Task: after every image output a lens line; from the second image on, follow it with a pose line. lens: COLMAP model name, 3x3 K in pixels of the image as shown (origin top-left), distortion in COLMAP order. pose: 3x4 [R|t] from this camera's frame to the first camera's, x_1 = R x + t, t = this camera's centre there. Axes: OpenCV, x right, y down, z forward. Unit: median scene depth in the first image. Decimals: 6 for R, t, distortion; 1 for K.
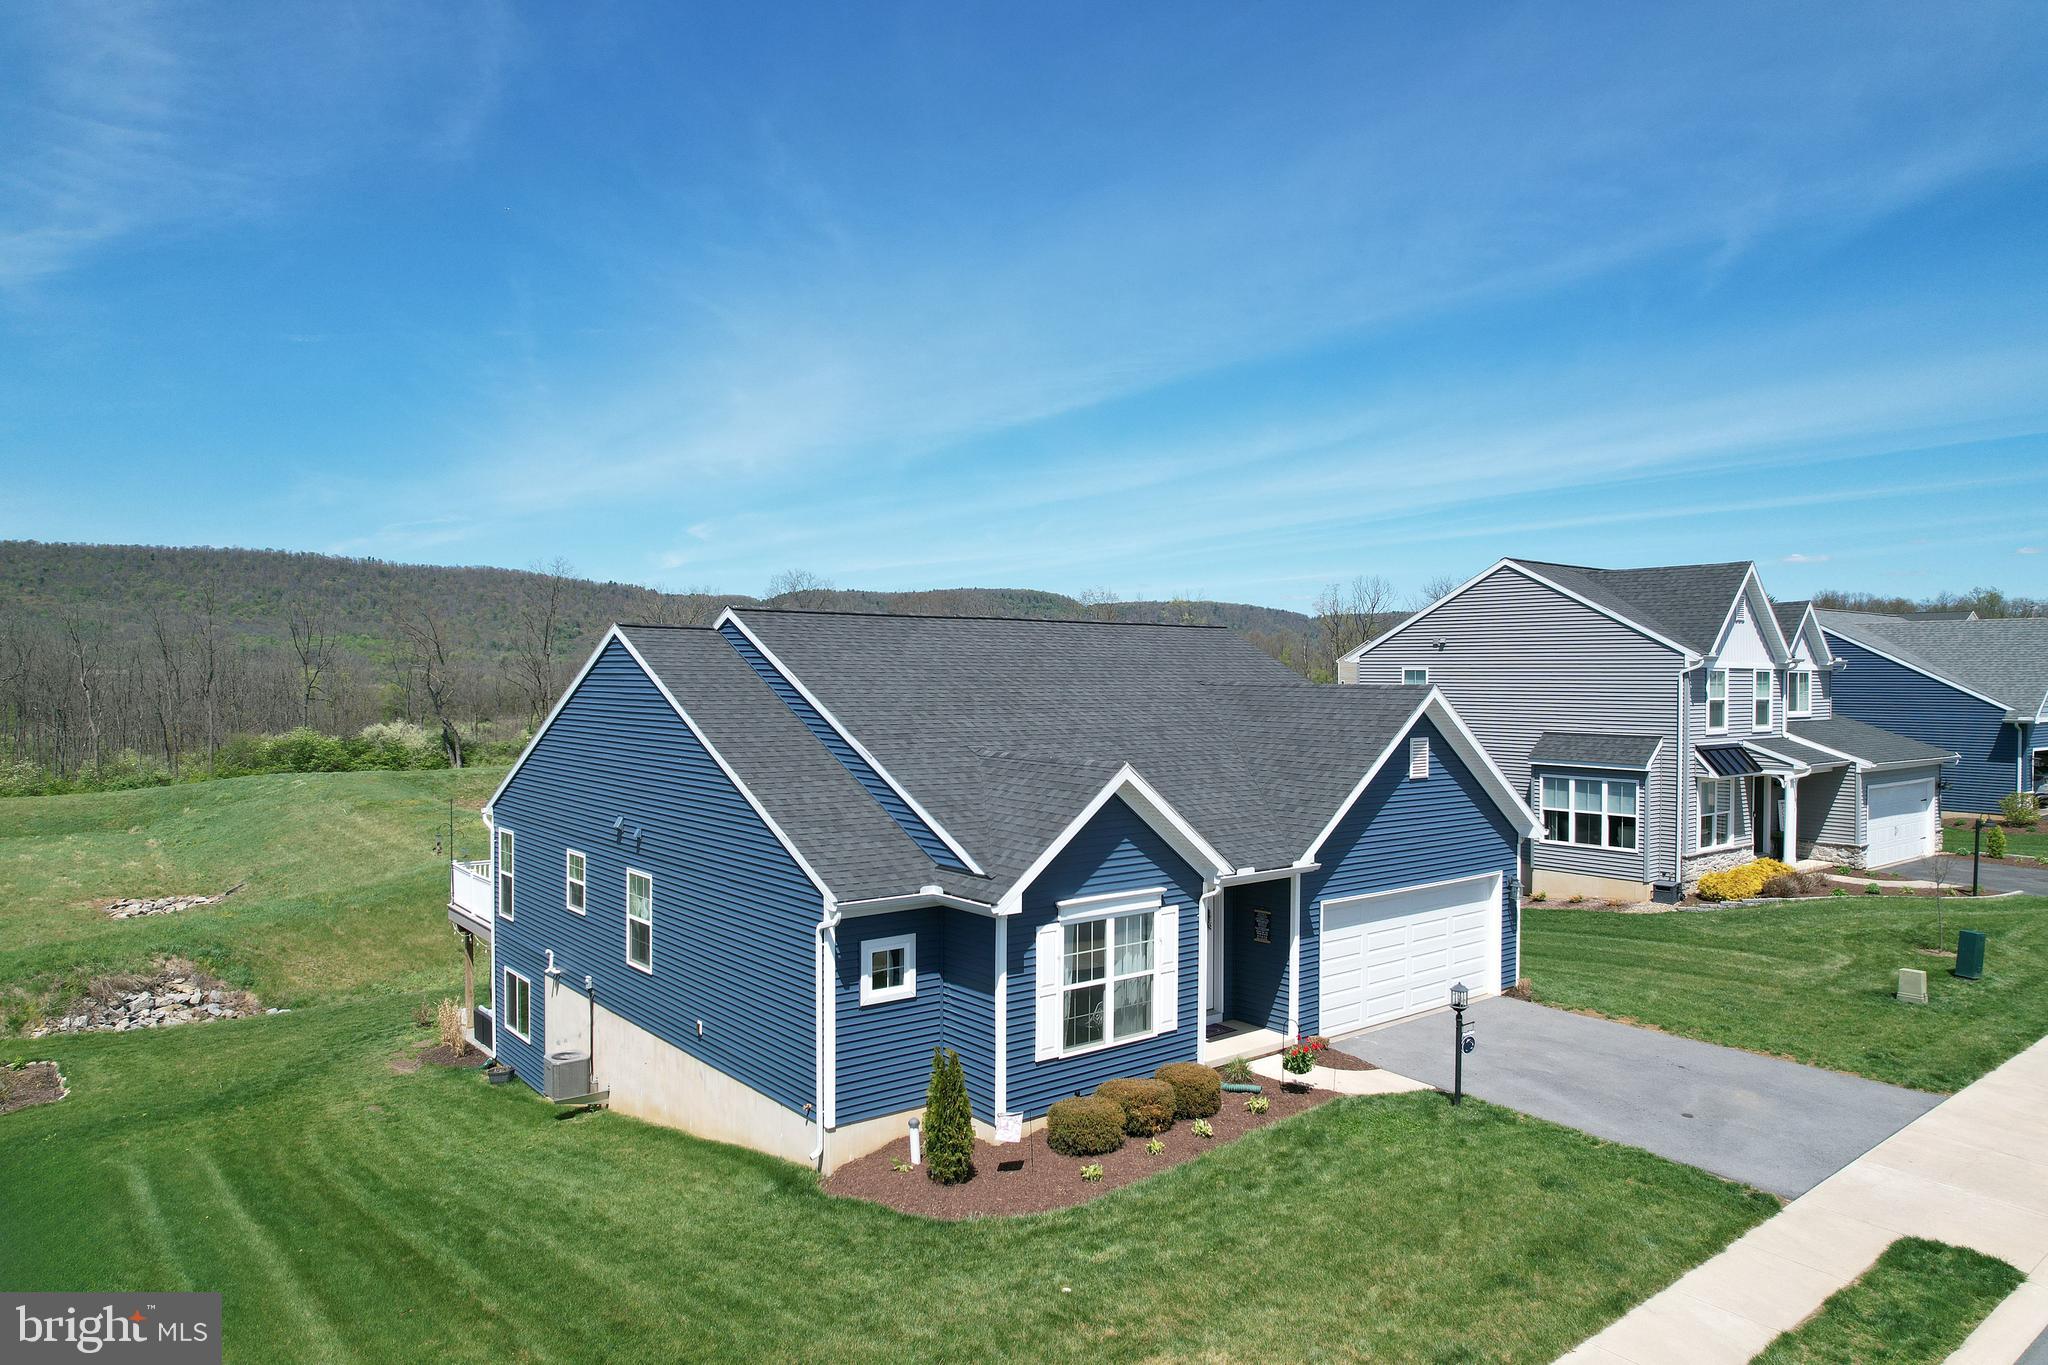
lens RADIAL K [[1315.8, 0, 1024.5], [0, 1315.8, 691.1], [0, 0, 1]] dist [-0.077004, 0.071311]
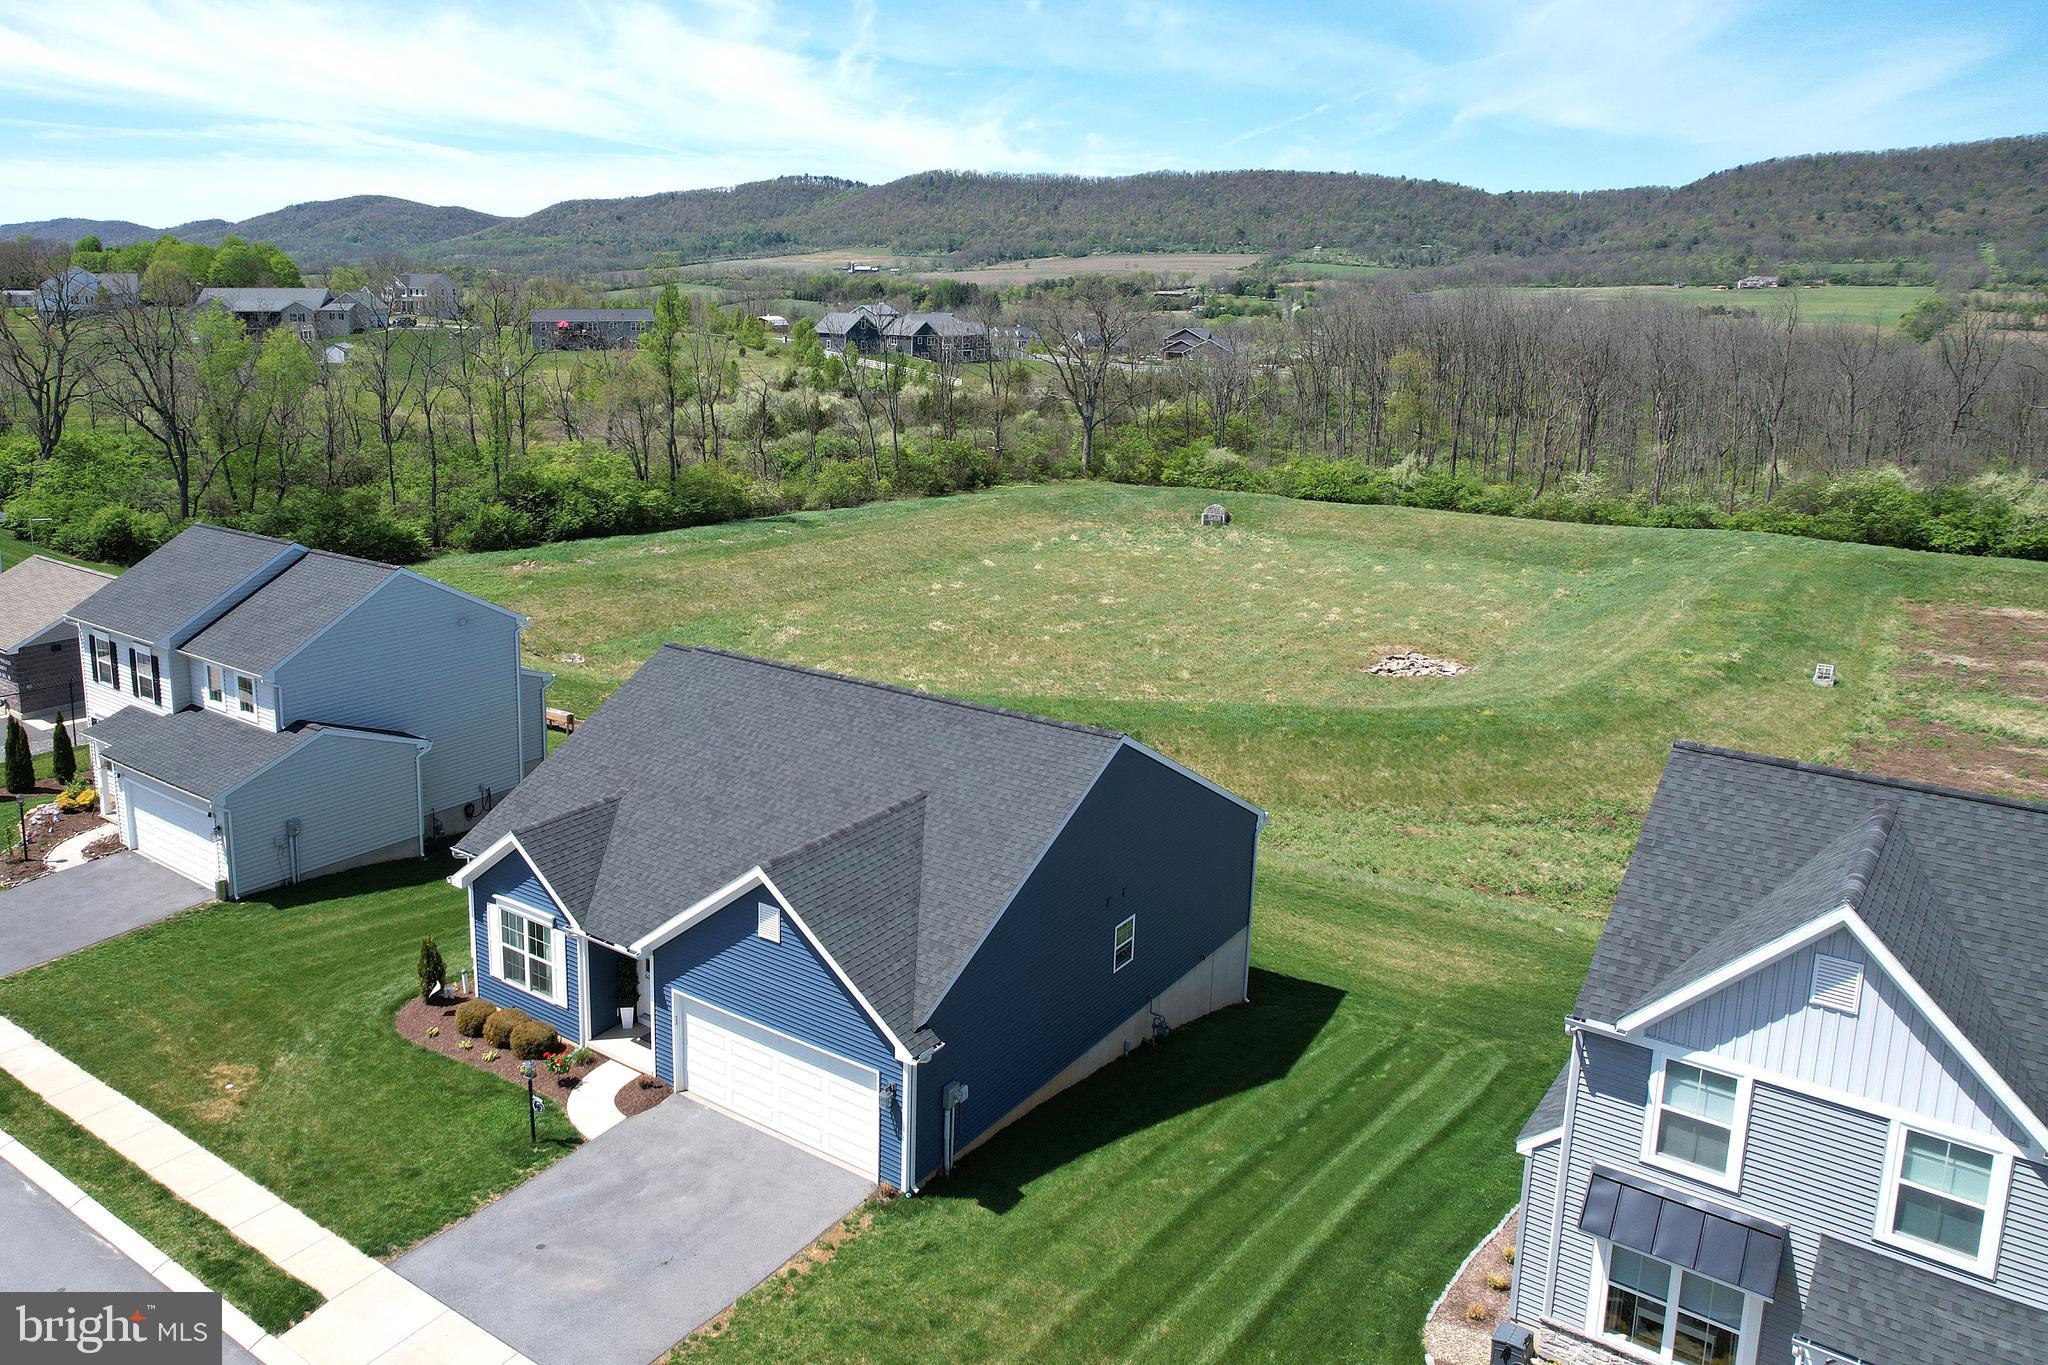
lens RADIAL K [[1541.6, 0, 842.0], [0, 1541.6, 566.1], [0, 0, 1]] dist [-0.071214, 0.063704]
pose [[0.225433, 0.181148, -0.957270, 1.401453], [-0.018255, 0.983175, 0.181751, -0.451104], [0.974088, -0.023497, 0.224947, 0.713906]]
